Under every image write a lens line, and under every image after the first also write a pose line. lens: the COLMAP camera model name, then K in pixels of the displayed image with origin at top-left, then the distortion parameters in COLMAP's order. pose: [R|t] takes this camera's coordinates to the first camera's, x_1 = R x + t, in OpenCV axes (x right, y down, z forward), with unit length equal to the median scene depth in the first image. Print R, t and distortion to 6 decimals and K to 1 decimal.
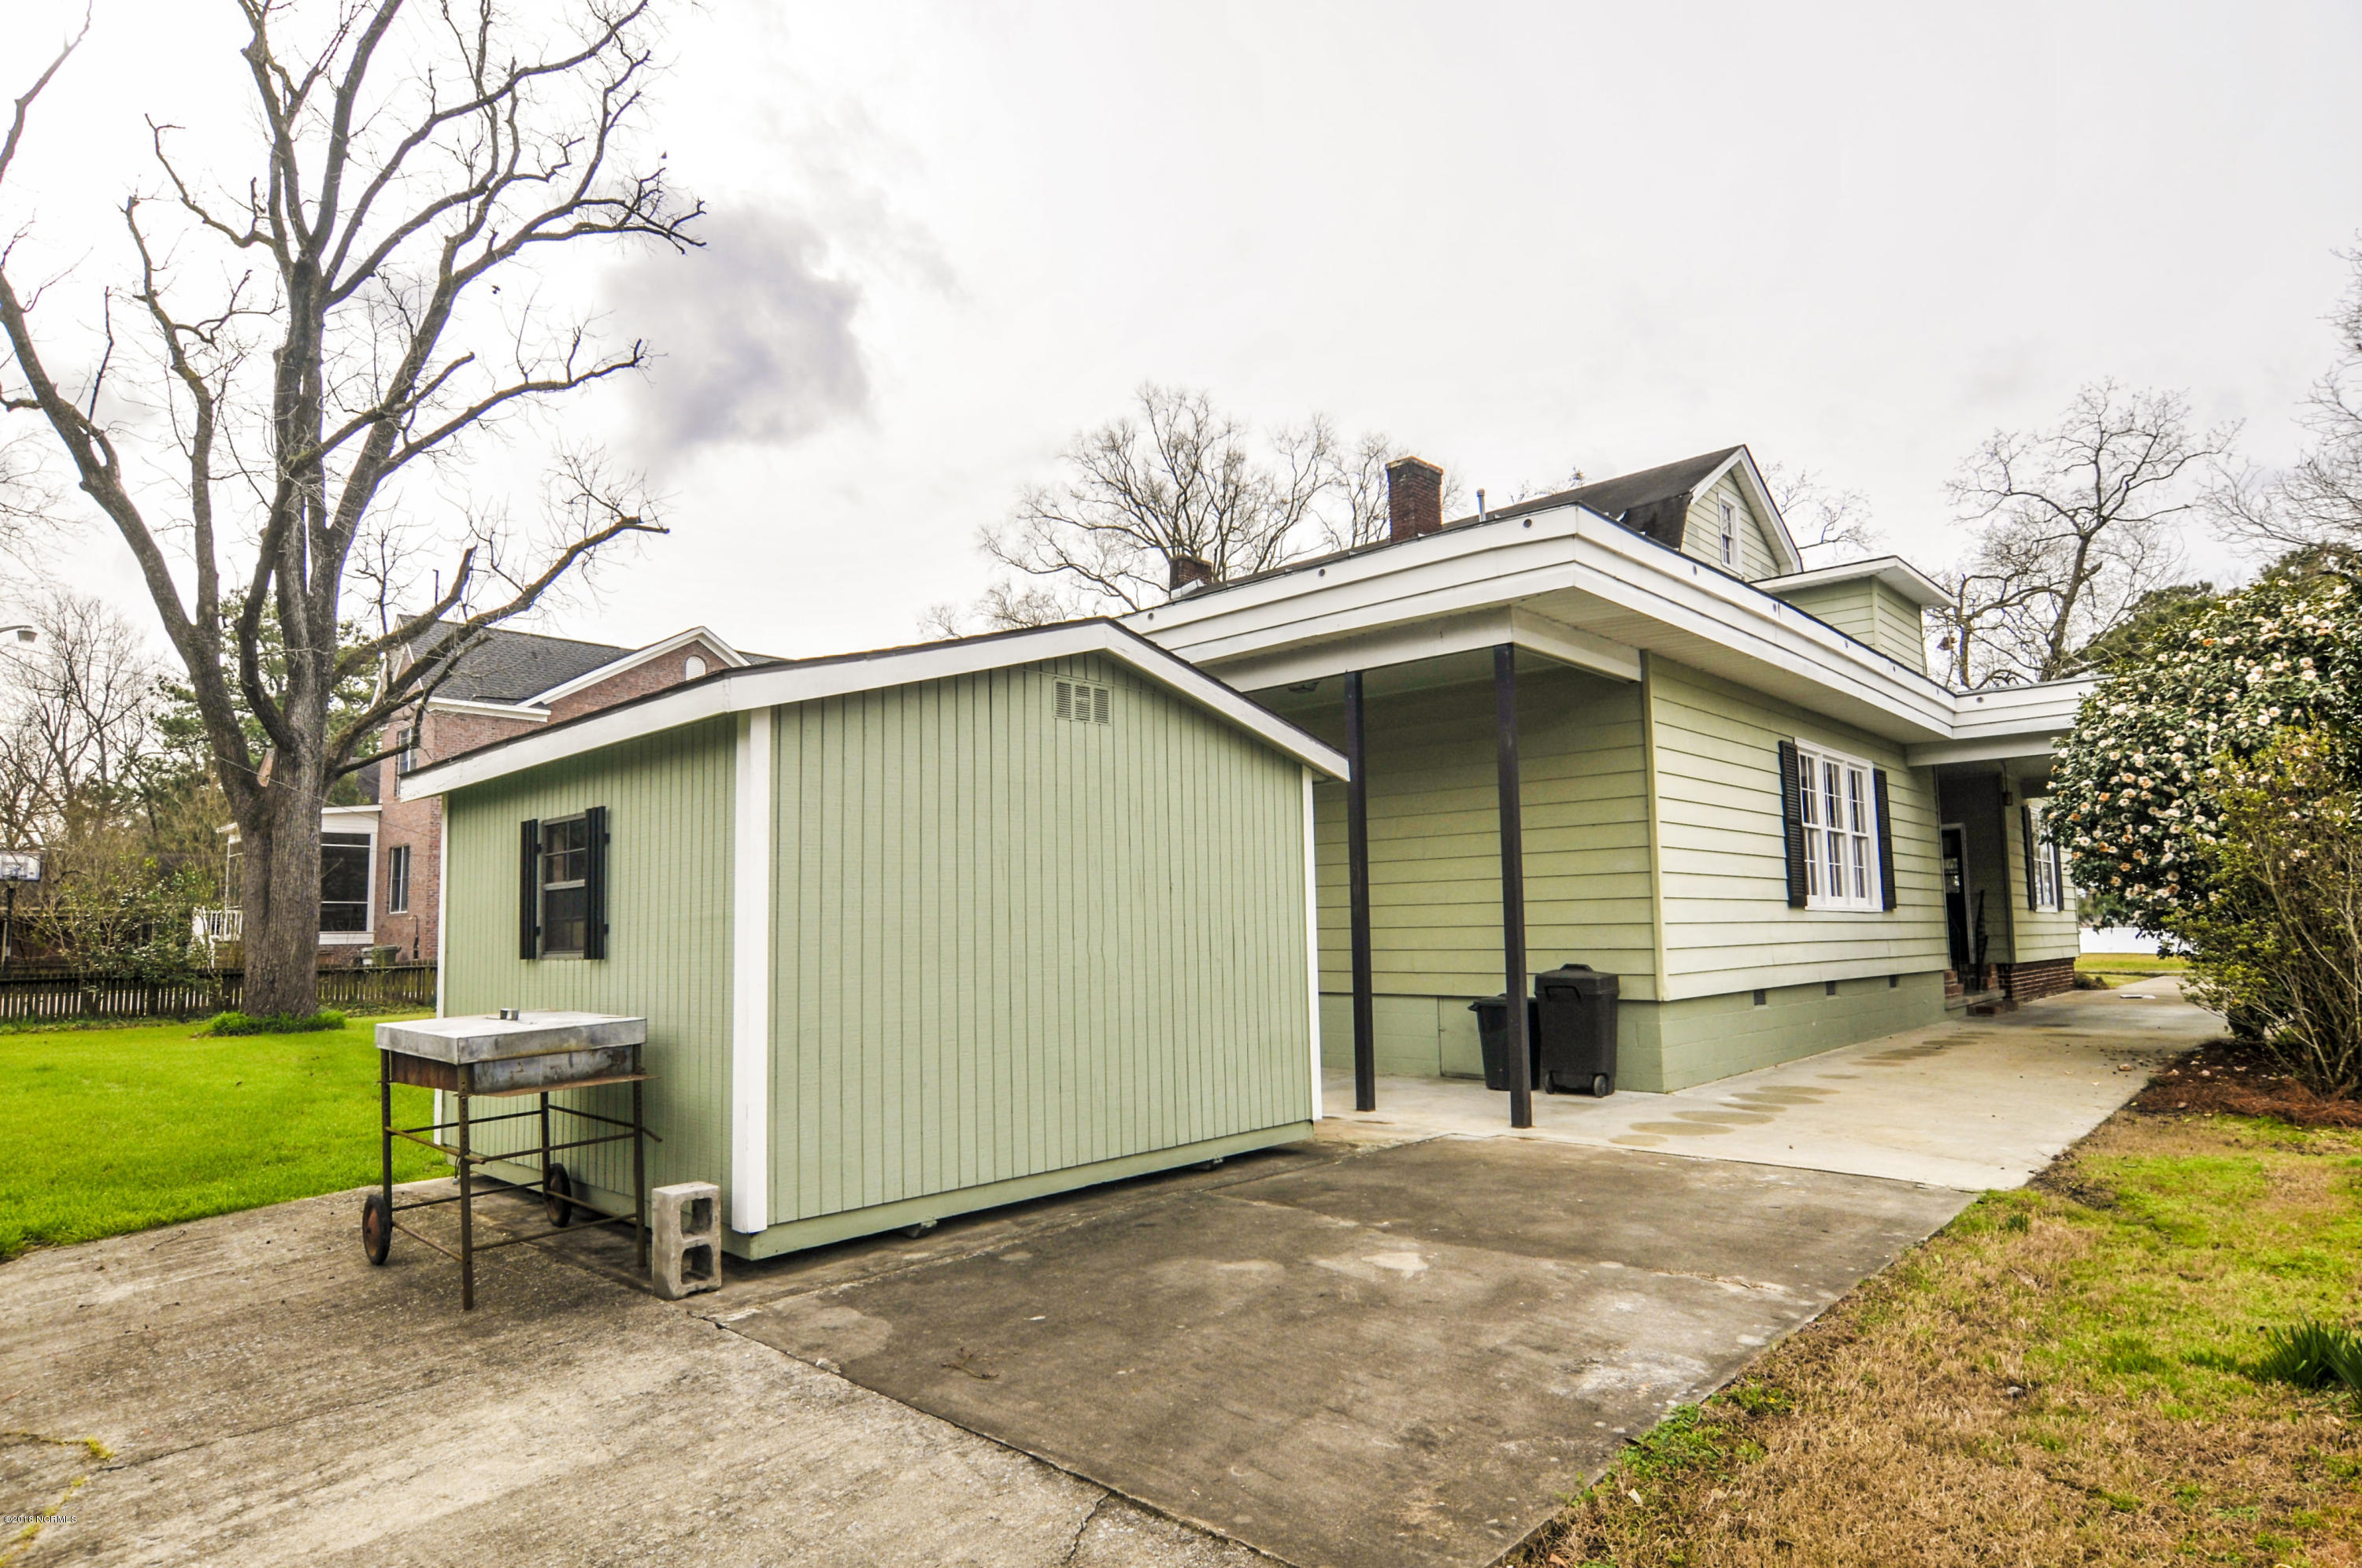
lens RADIAL K [[1283.6, 0, 1189.2], [0, 1283.6, 810.2], [0, 0, 1]] dist [-0.003902, -0.012617]
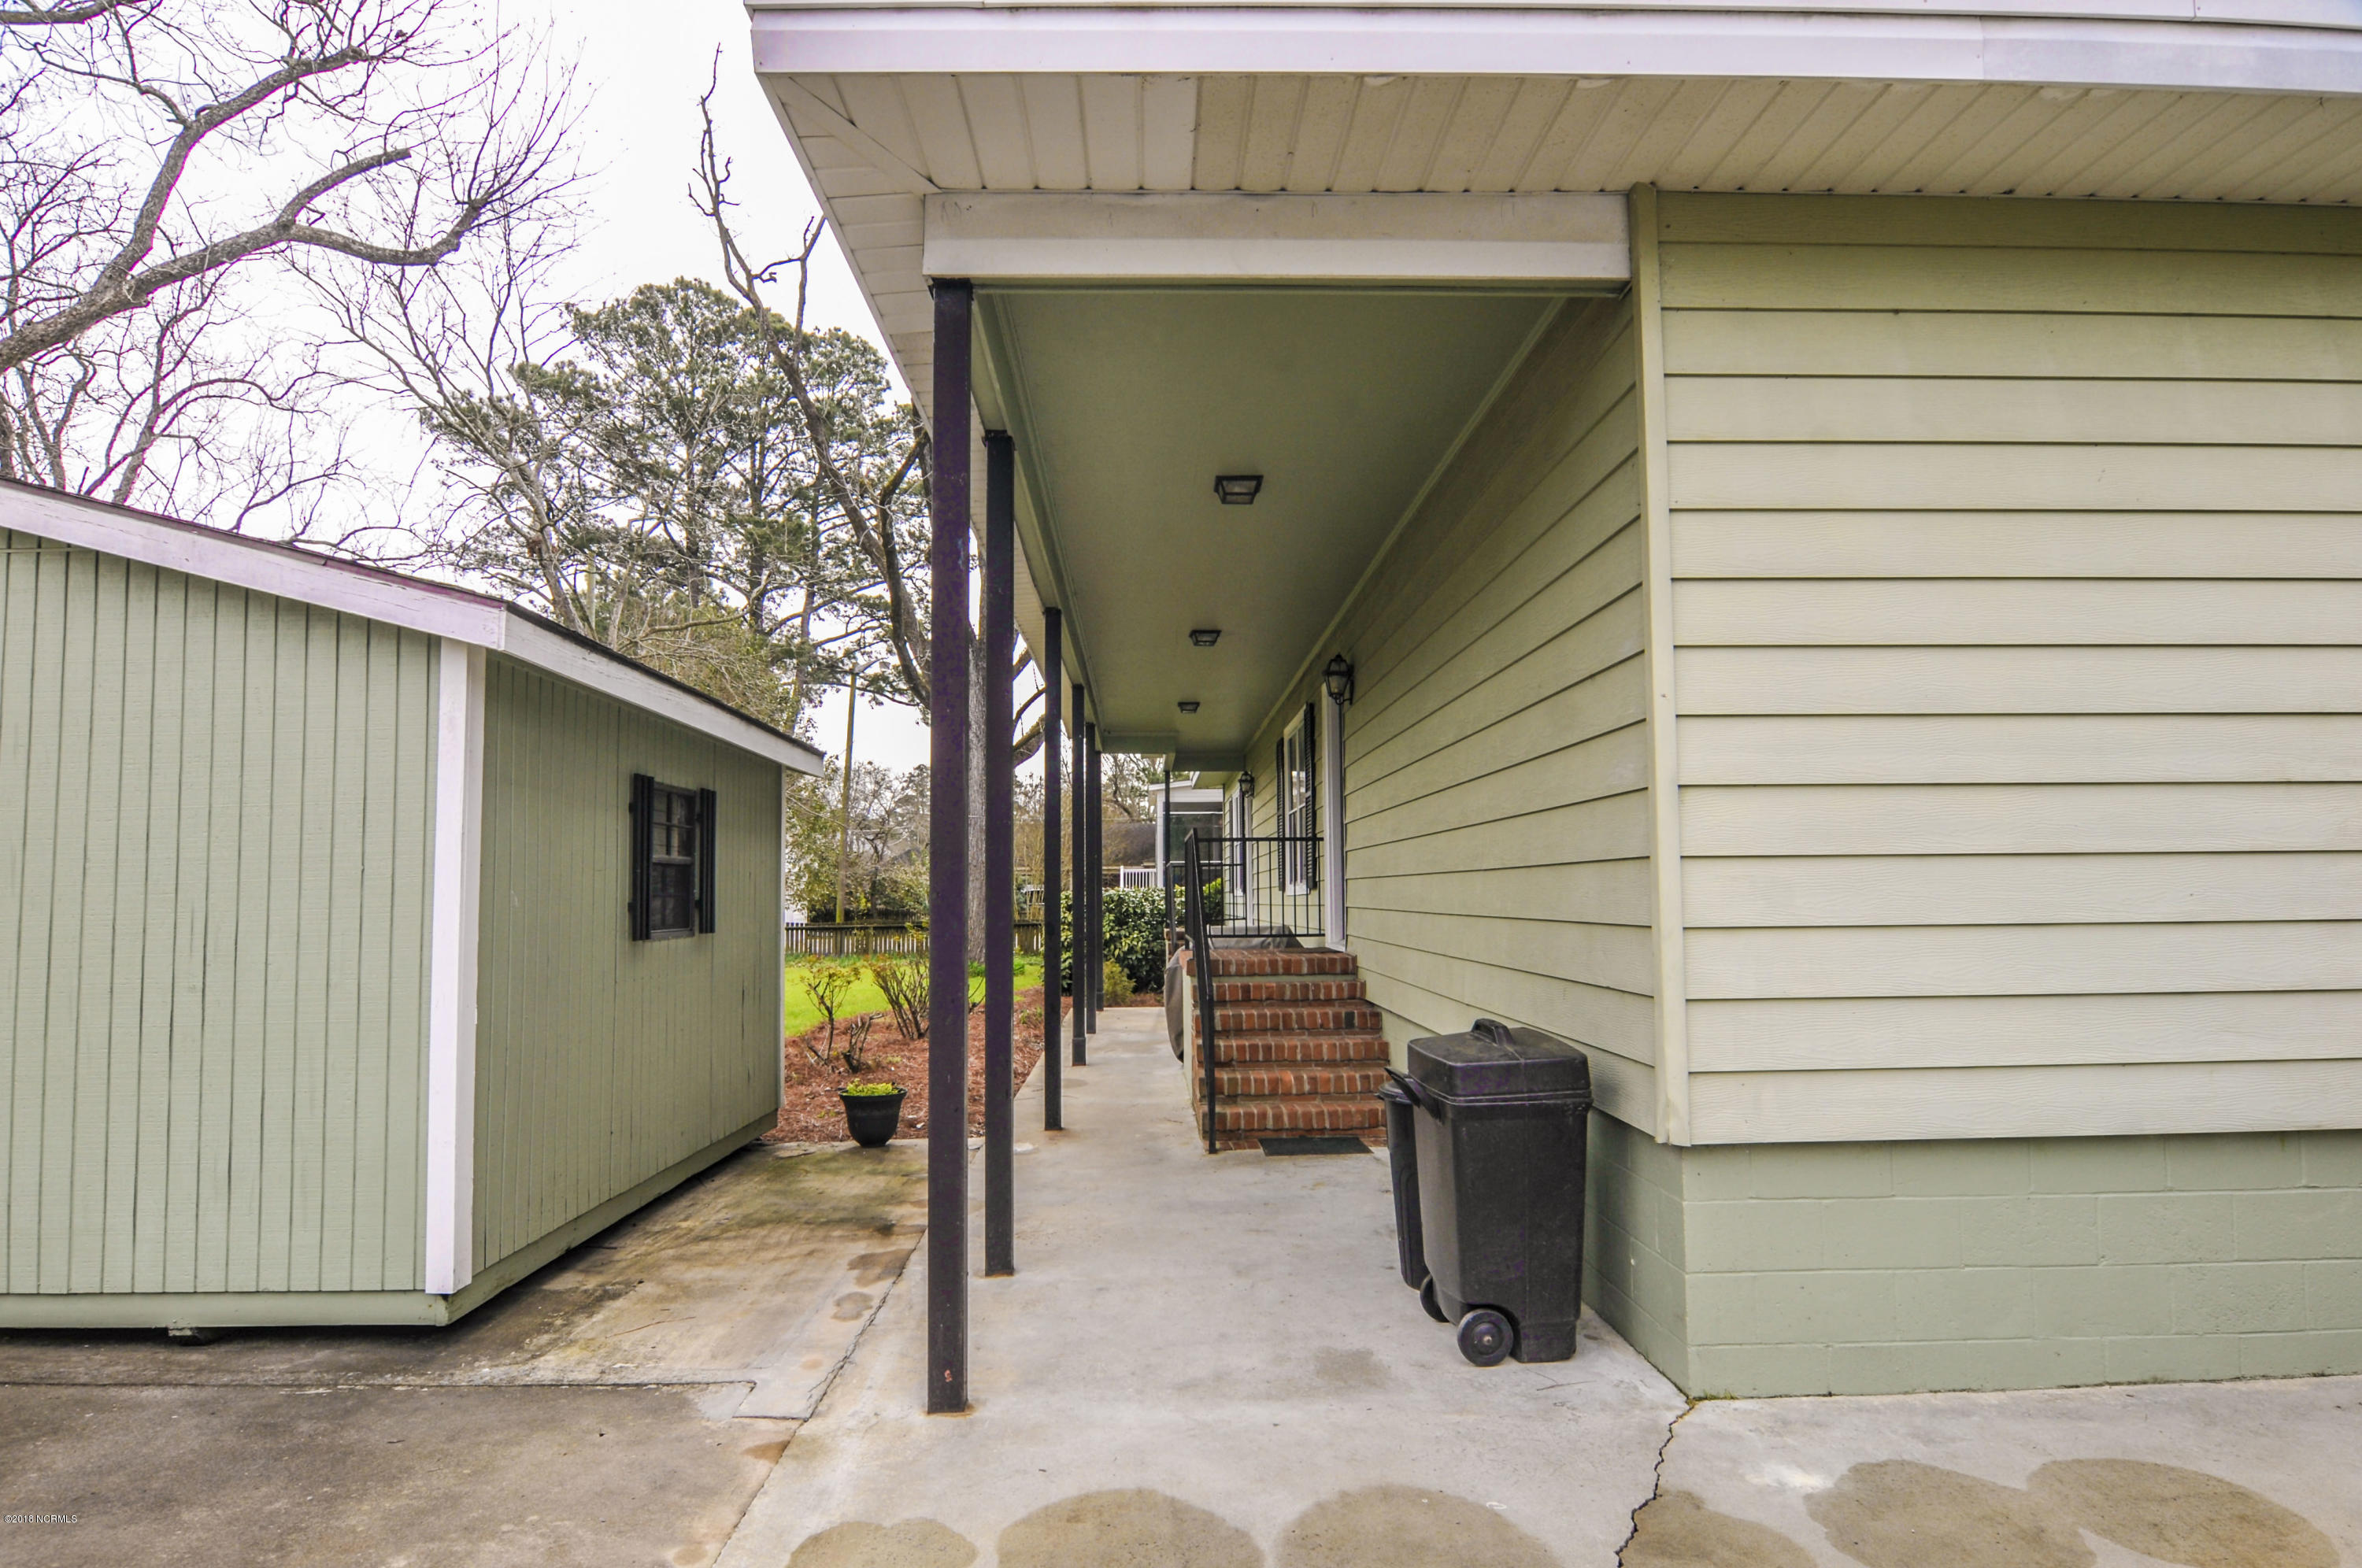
lens RADIAL K [[1283.6, 0, 1189.2], [0, 1283.6, 810.2], [0, 0, 1]] dist [-0.003902, -0.012617]
pose [[0.706926, -0.037331, -0.706301, 0.521455], [0.060168, 0.998160, 0.007464, 0.043496], [0.704723, -0.047773, 0.707872, 0.641951]]
